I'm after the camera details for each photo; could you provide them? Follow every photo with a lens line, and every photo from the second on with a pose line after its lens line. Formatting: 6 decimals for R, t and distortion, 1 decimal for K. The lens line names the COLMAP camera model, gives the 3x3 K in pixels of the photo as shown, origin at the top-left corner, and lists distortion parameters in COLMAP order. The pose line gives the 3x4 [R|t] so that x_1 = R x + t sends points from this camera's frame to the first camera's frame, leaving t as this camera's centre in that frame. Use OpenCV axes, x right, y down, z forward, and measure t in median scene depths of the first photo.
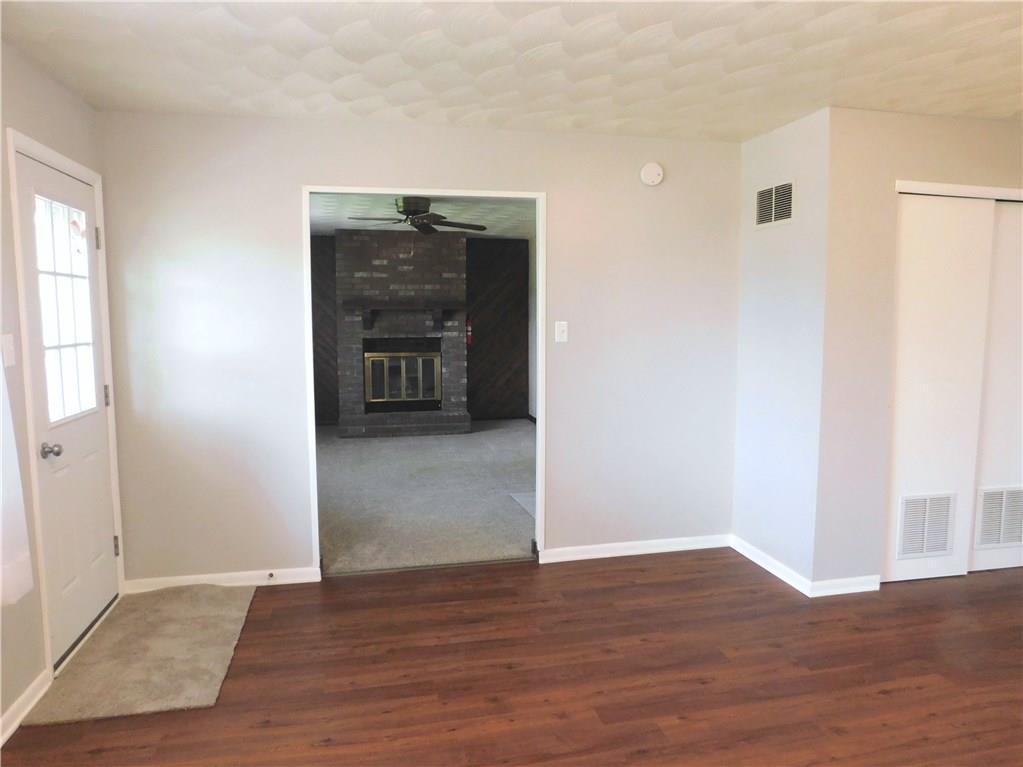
lens RADIAL K [[689.3, 0, 507.9], [0, 689.3, 379.6], [0, 0, 1]] dist [-0.013392, -0.000350]
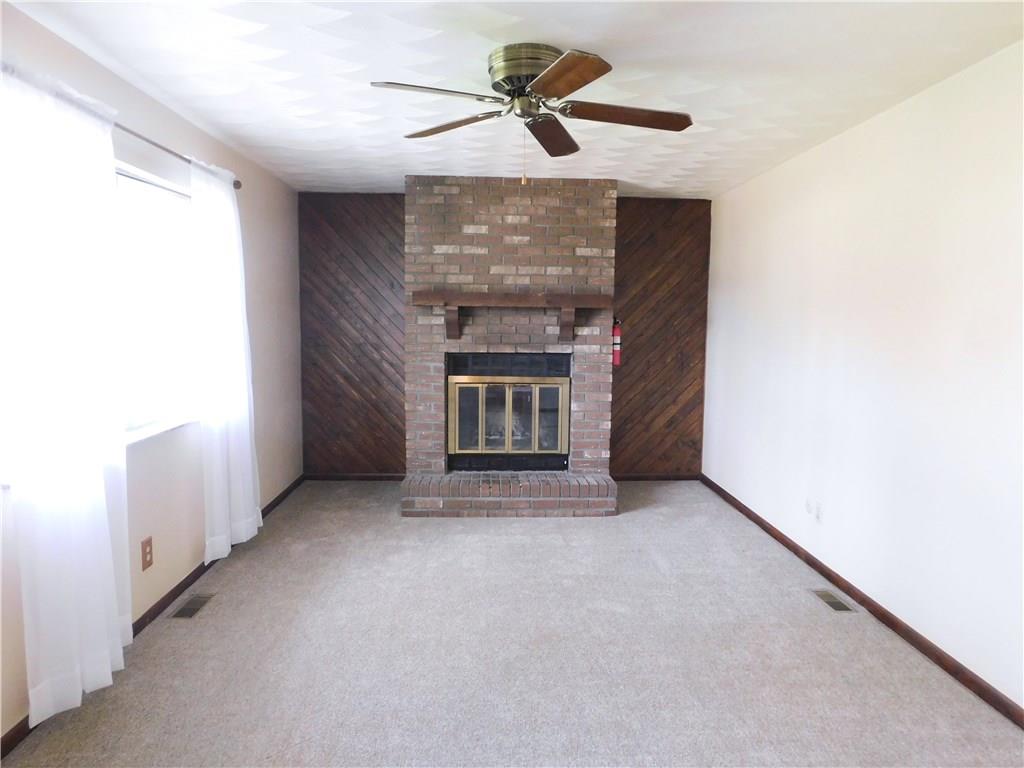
lens RADIAL K [[689.9, 0, 517.4], [0, 689.9, 382.7], [0, 0, 1]] dist [-0.013392, -0.000350]
pose [[0.987497, 0.029982, -0.154763, -0.049045], [-0.028502, 0.999524, 0.011775, -0.041485], [0.155043, -0.007217, 0.987881, 0.391859]]
